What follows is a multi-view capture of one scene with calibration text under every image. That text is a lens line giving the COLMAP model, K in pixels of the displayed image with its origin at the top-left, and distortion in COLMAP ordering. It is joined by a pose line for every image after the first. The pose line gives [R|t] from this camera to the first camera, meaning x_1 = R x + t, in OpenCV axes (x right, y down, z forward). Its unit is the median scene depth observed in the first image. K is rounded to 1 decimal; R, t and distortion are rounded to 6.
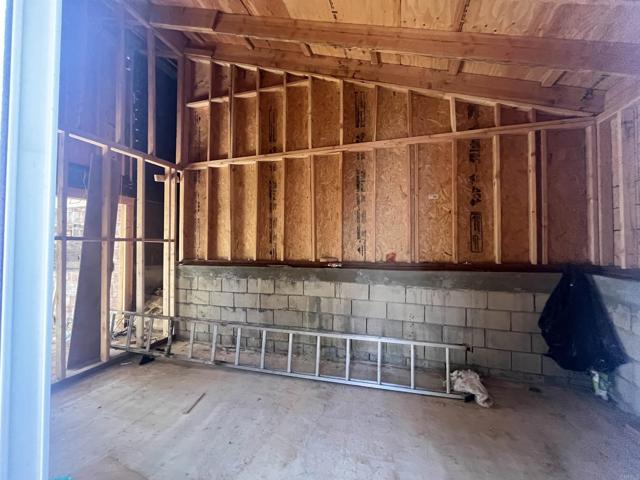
lens RADIAL K [[258.7, 0, 319.3], [0, 258.7, 241.7], [0, 0, 1]] dist [-0.003045, -0.000598]
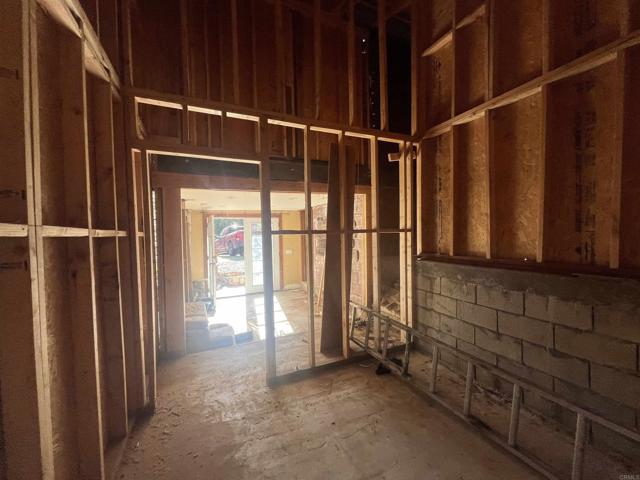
lens RADIAL K [[258.7, 0, 318.1], [0, 258.7, 241.3], [0, 0, 1]] dist [-0.003045, -0.000598]
pose [[0.647683, 0.012593, -0.761806, -0.130268], [0.031942, 0.998536, 0.043664, -0.014784], [0.761240, -0.052614, 0.646332, 0.251034]]
